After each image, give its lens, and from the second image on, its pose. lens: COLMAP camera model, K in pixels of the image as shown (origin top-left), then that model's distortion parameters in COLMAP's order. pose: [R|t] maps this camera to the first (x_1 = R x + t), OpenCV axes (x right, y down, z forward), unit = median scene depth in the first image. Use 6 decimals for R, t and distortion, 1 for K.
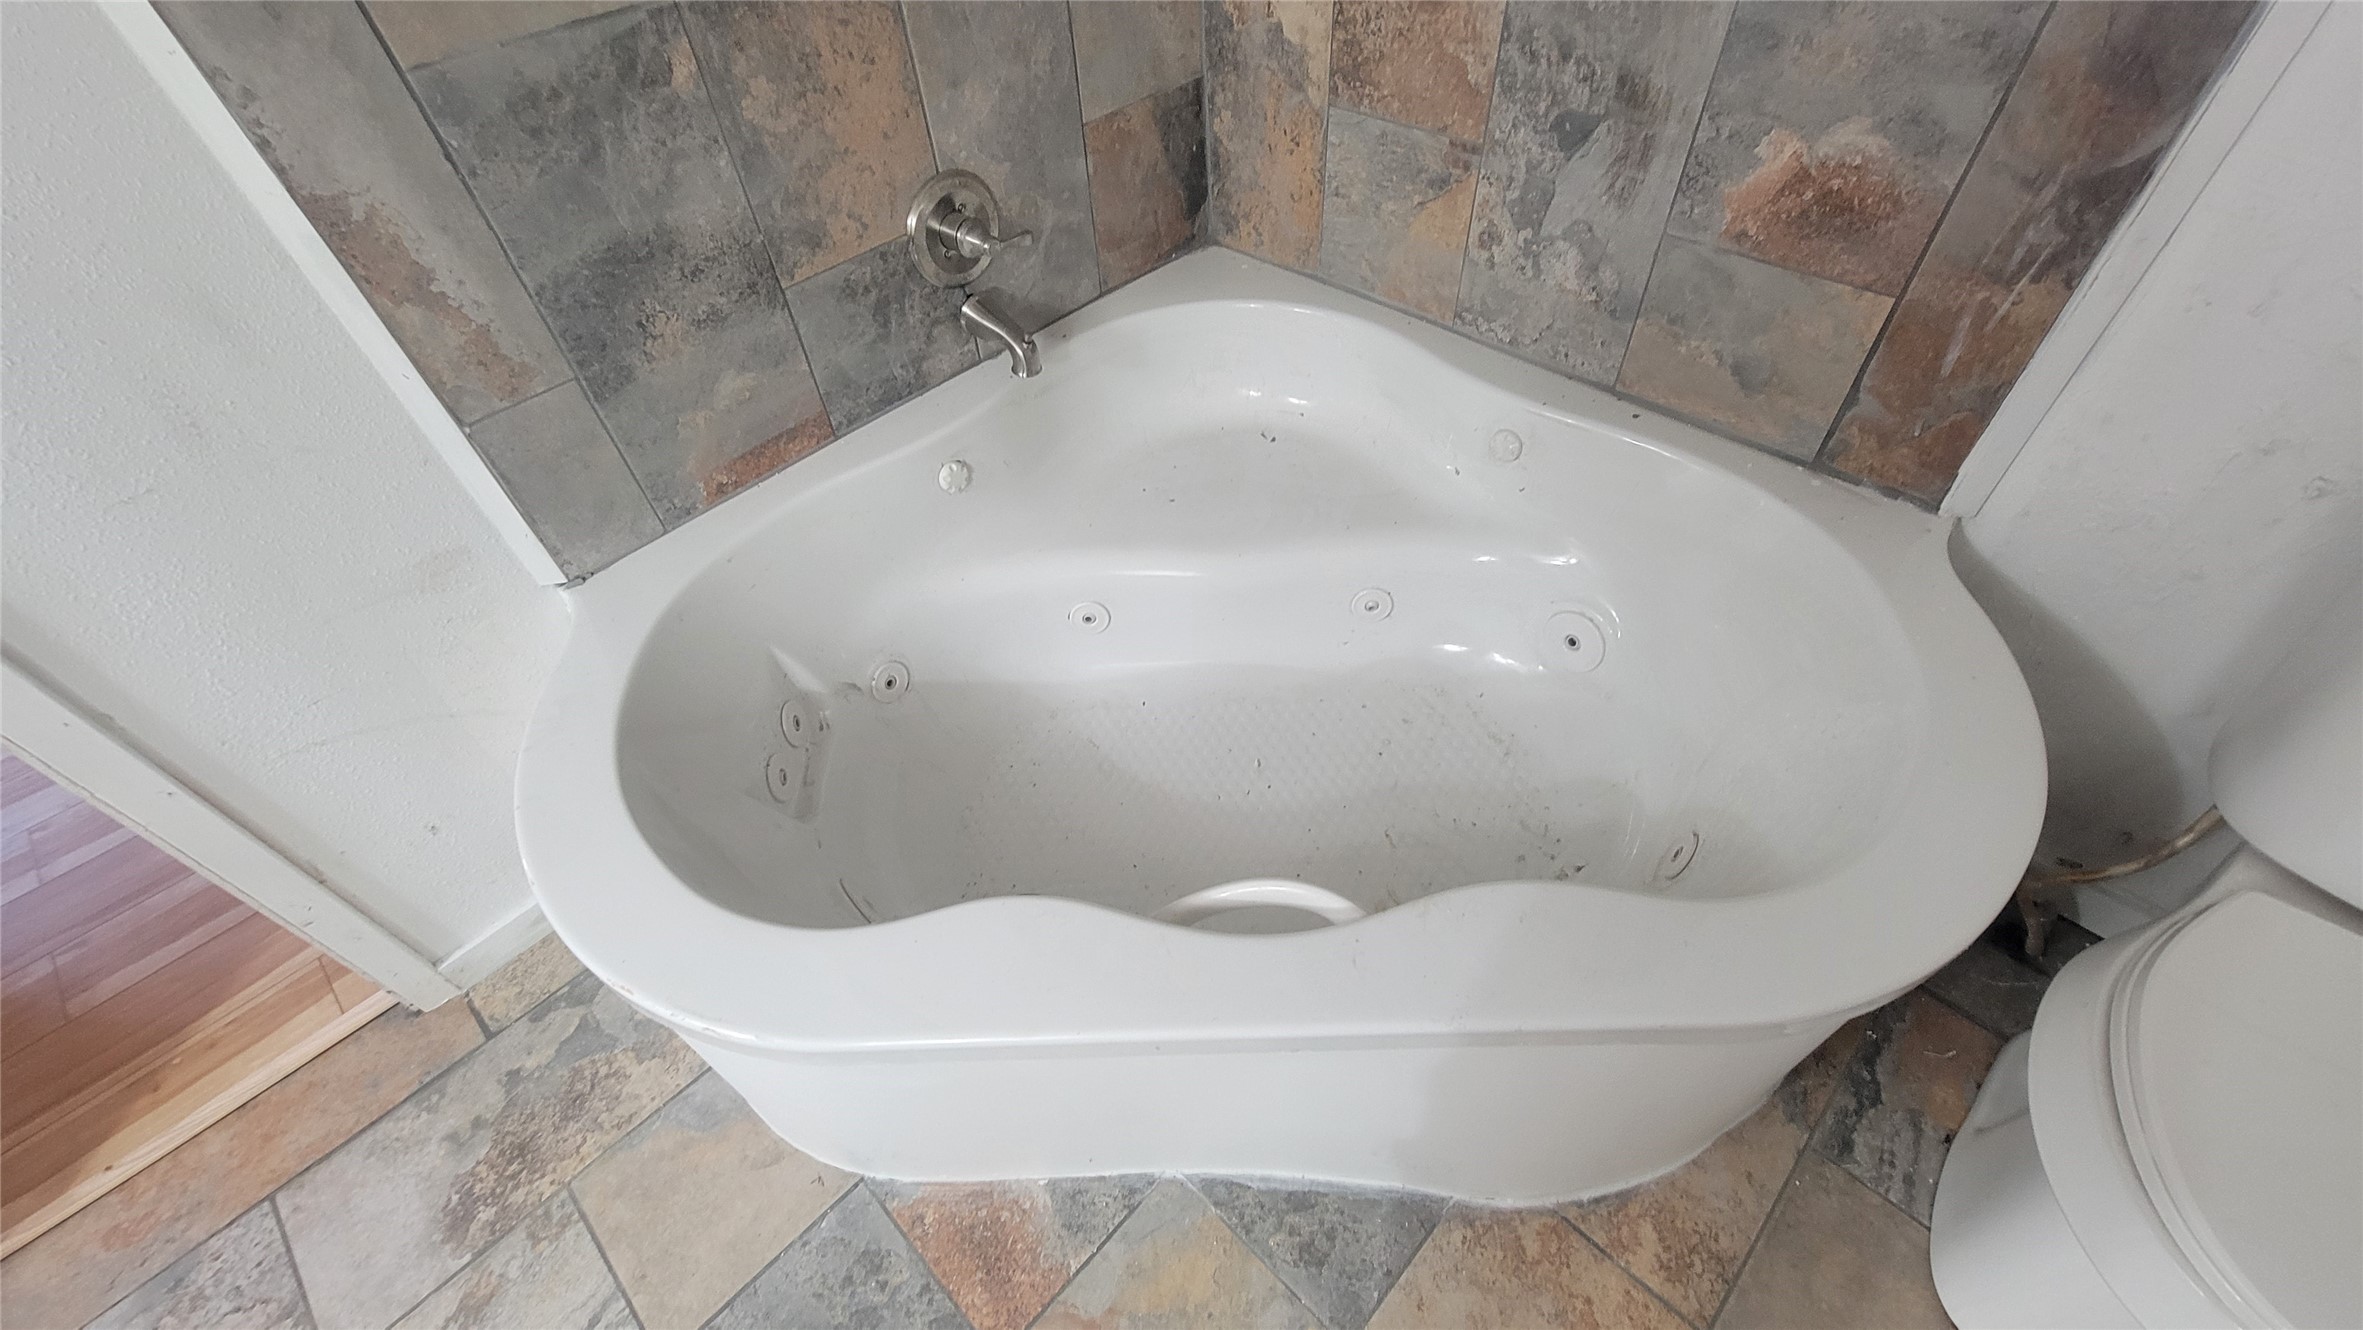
lens RADIAL K [[956.2, 0, 1166.6], [0, 956.2, 678.5], [0, 0, 1]] dist [-0.006106, 0.002443]
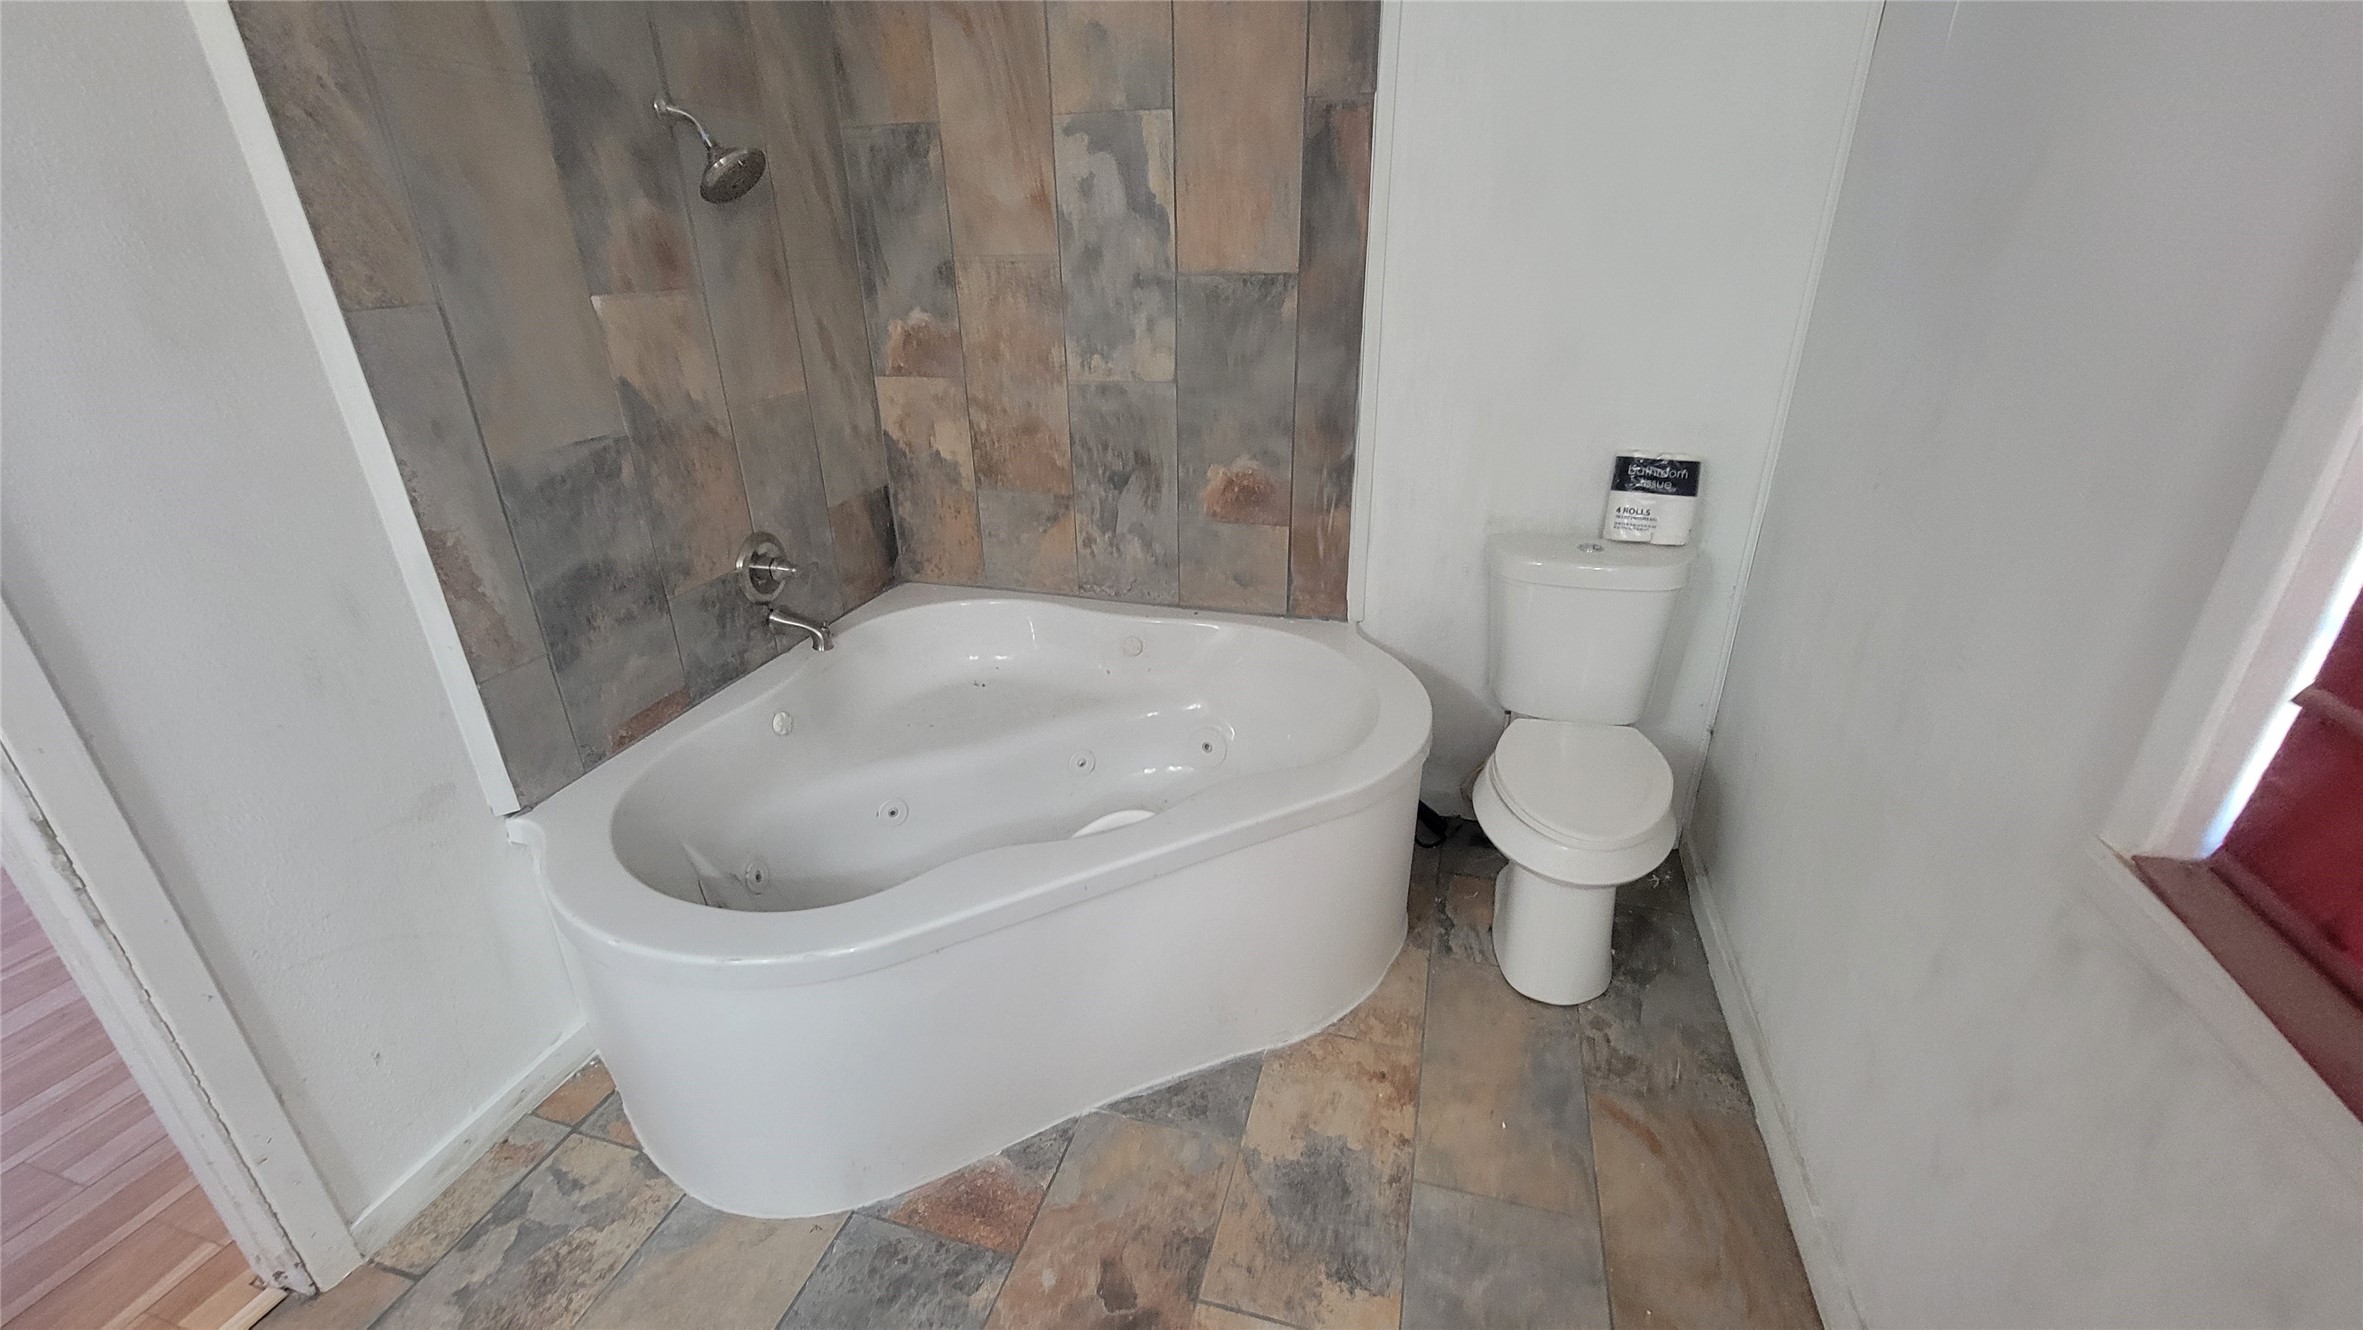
lens RADIAL K [[956.2, 0, 1157.0], [0, 956.2, 682.1], [0, 0, 1]] dist [-0.006106, 0.002443]
pose [[0.888784, -0.151109, 0.432700, -0.402206], [0.318187, 0.882936, -0.345226, 0.474735], [-0.329880, 0.444511, 0.832820, -0.446601]]
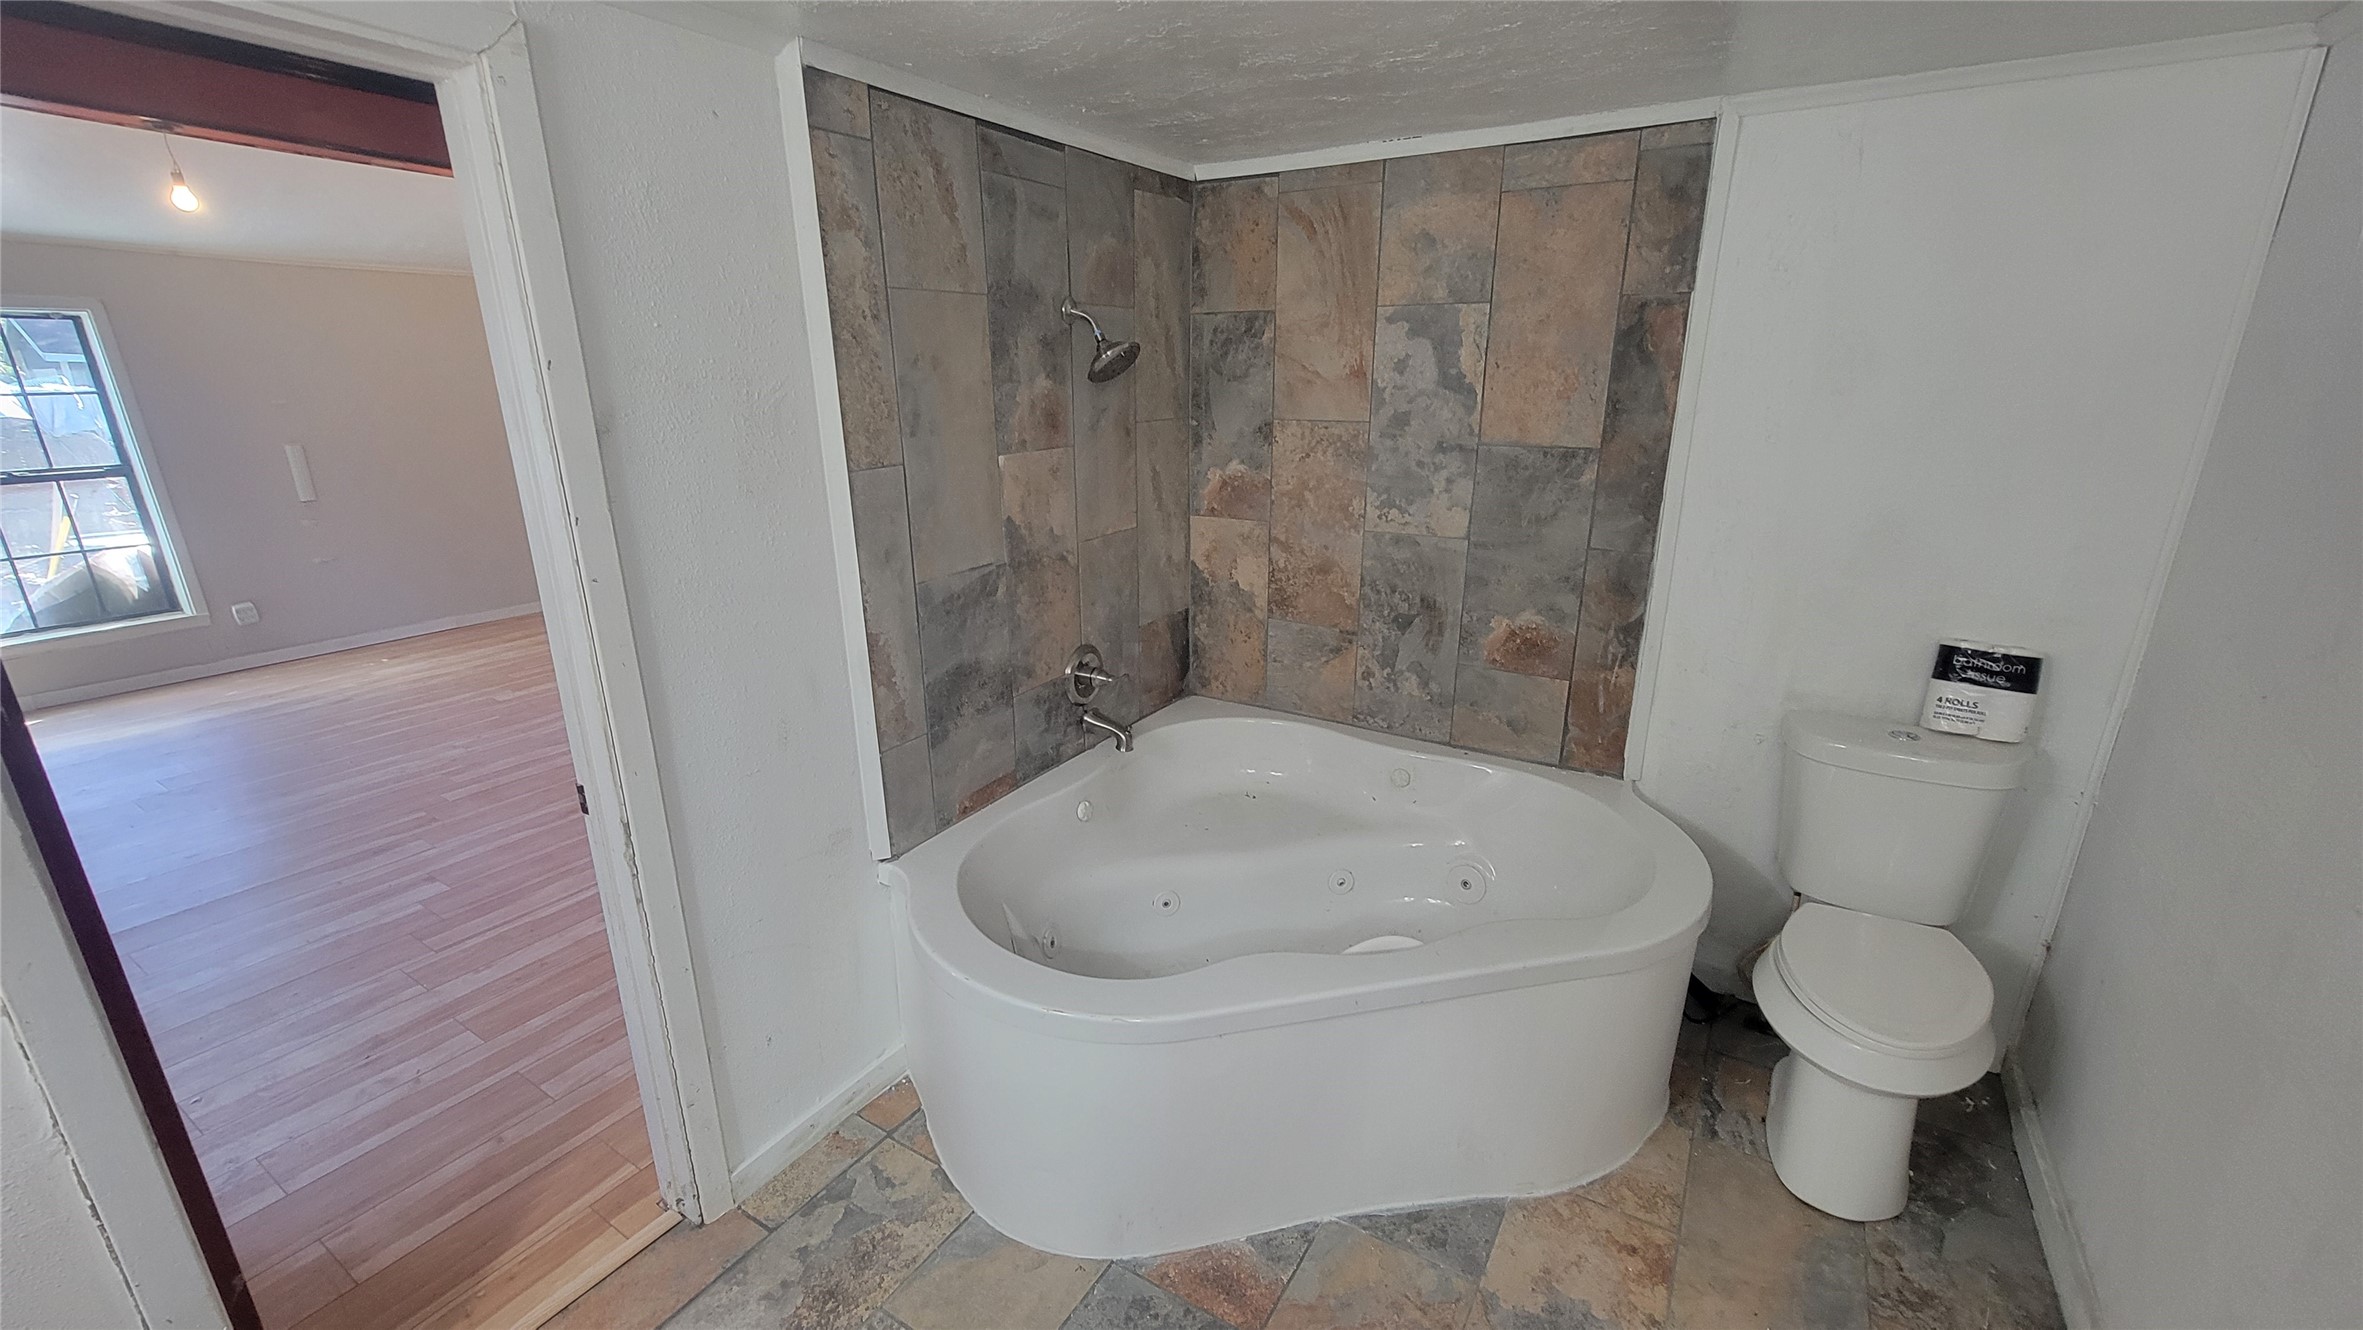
lens RADIAL K [[956.2, 0, 1159.3], [0, 956.2, 683.8], [0, 0, 1]] dist [-0.006106, 0.002443]
pose [[0.976129, -0.014001, 0.216738, -0.541831], [0.121735, 0.861700, -0.492599, 0.497203], [-0.179866, 0.507225, 0.842835, -0.580461]]
